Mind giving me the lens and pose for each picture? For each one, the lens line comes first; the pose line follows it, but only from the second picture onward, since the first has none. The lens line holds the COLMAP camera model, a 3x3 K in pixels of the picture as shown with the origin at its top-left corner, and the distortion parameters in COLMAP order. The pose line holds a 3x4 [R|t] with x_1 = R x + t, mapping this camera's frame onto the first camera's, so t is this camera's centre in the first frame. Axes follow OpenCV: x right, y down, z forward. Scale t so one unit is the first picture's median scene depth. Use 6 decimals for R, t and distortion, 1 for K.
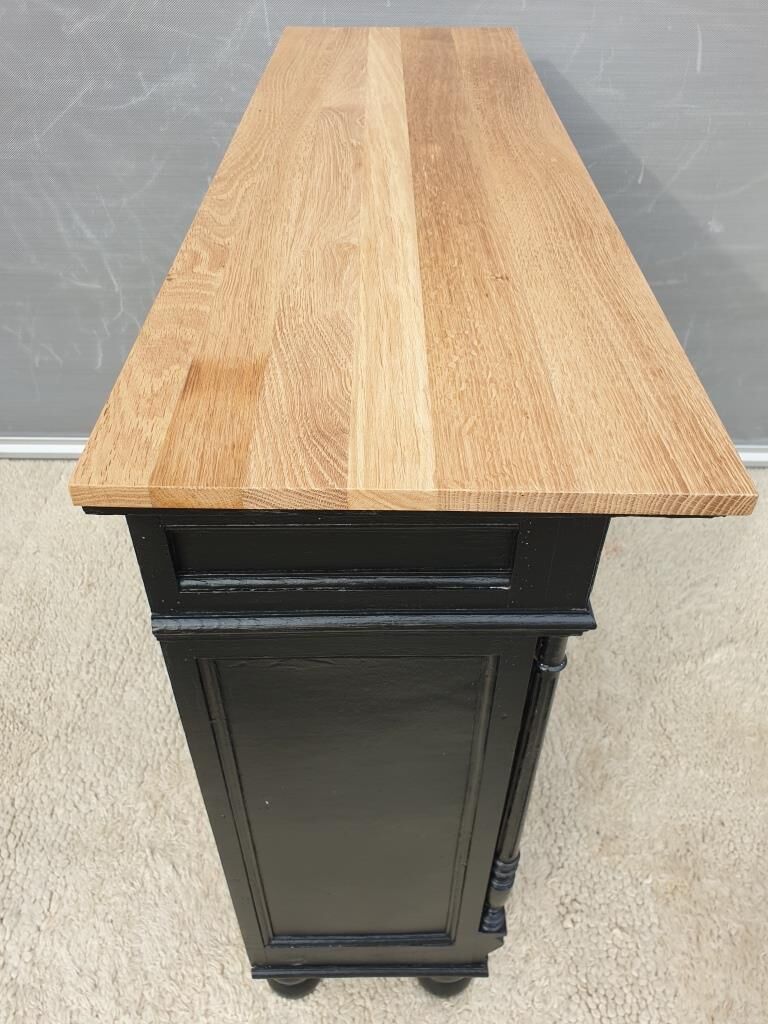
lens RADIAL K [[795.9, 0, 384.4], [0, 795.9, 515.0], [0, 0, 1]] dist [-0.012100, 0.033151]
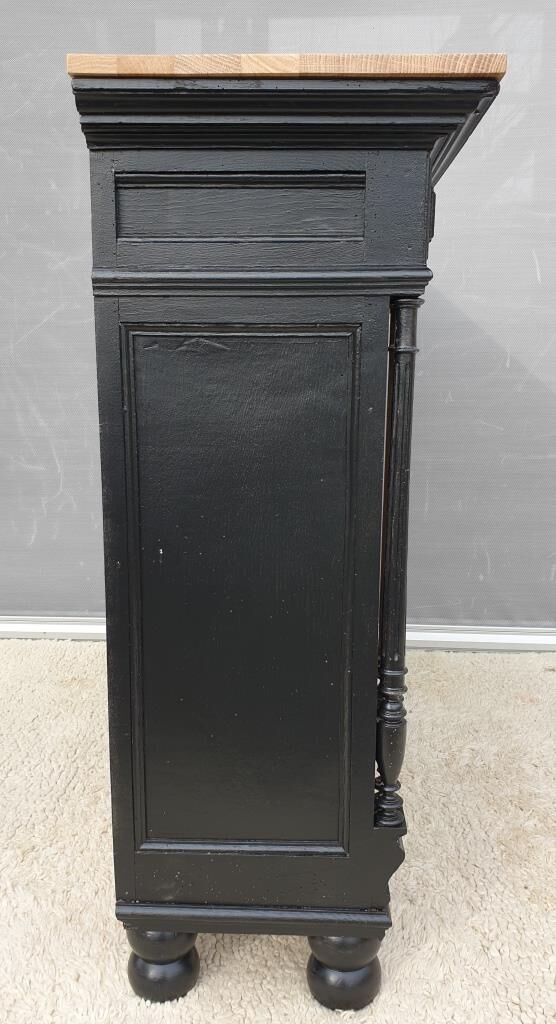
lens RADIAL K [[846.7, 0, 273.3], [0, 846.7, 530.5], [0, 0, 1]] dist [0.010121, 0.015841]
pose [[0.998935, 0.009769, -0.045090, 0.034150], [-0.030694, 0.870371, -0.491439, 0.543027], [0.034444, 0.492299, 0.869744, -0.000909]]
